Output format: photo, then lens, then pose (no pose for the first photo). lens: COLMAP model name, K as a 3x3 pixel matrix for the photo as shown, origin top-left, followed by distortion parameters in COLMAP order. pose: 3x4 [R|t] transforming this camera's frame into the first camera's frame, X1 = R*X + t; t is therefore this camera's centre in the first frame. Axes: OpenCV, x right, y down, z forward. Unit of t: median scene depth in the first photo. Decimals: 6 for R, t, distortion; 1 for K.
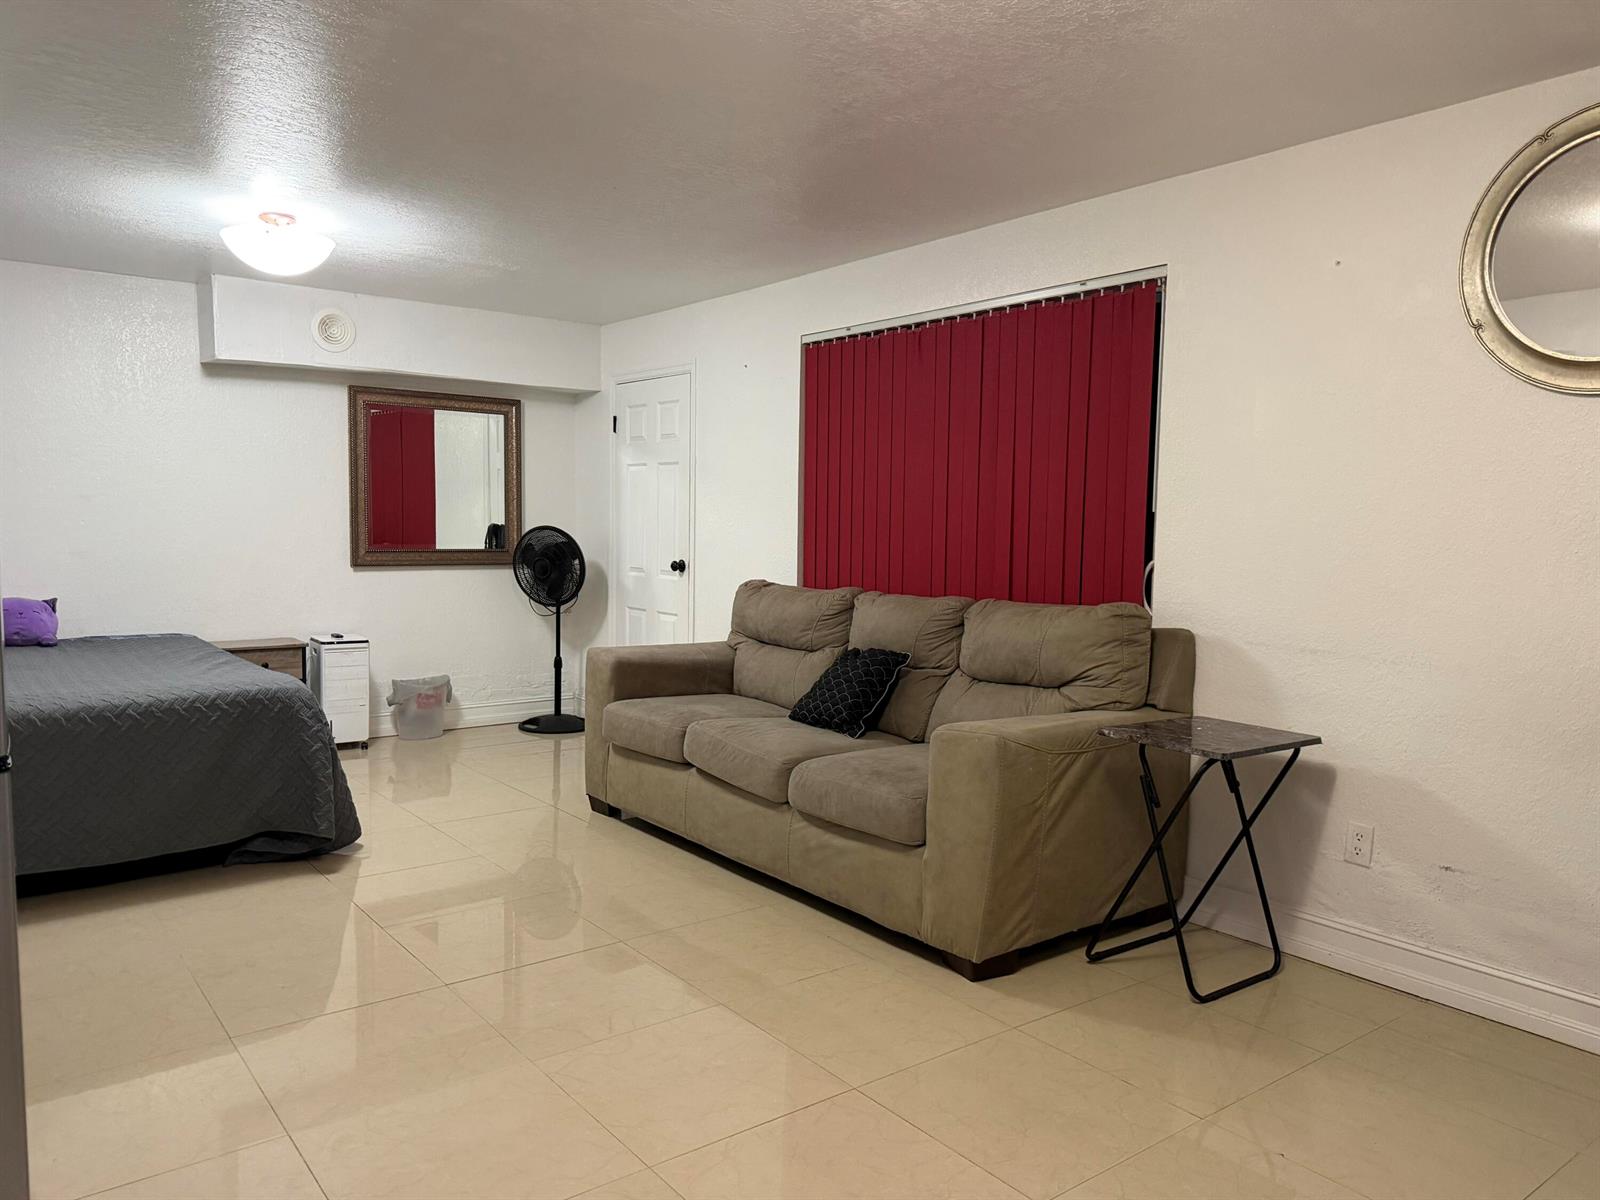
lens RADIAL K [[1152.1, 0, 801.0], [0, 1152.1, 598.9], [0, 0, 1]] dist [0.087779, -0.083655]
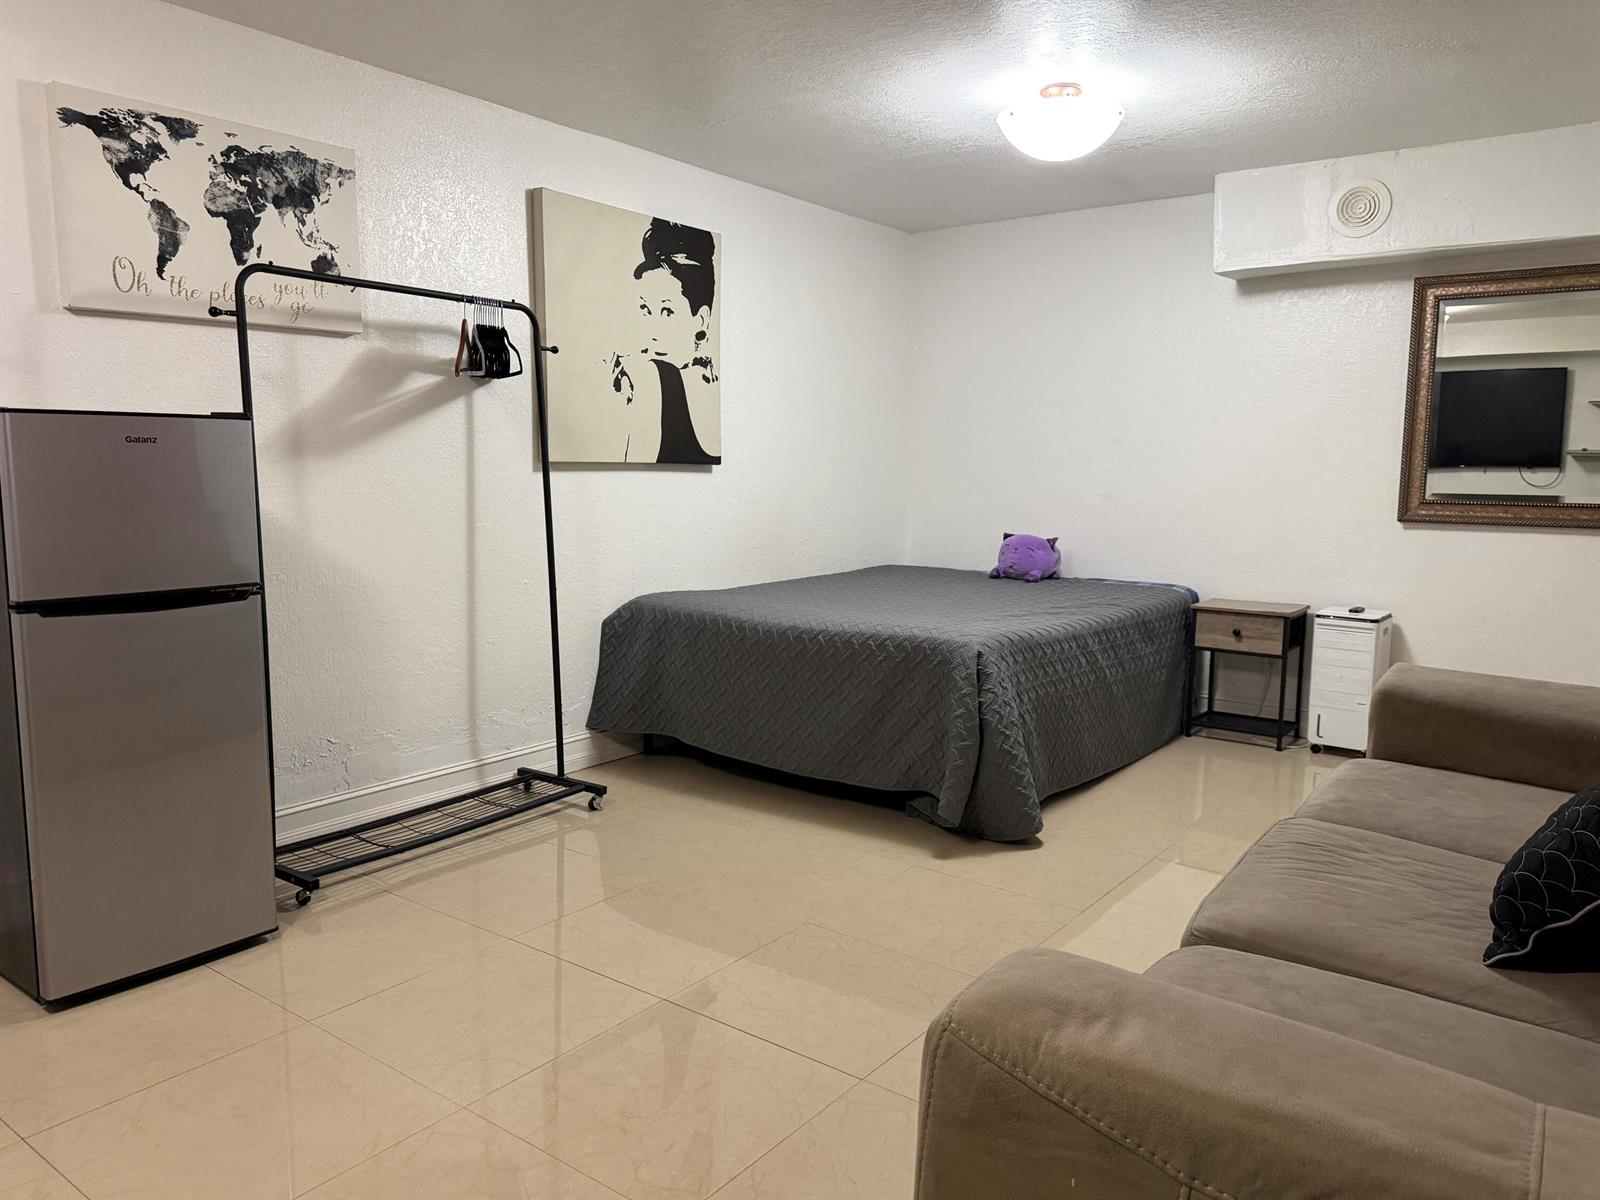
lens RADIAL K [[1152.1, 0, 801.1], [0, 1152.1, 608.3], [0, 0, 1]] dist [0.087779, -0.083655]
pose [[0.282322, 0.111747, -0.952789, 0.339016], [-0.076284, 0.992662, 0.093819, -0.020492], [0.956282, 0.046195, 0.288775, 0.594467]]
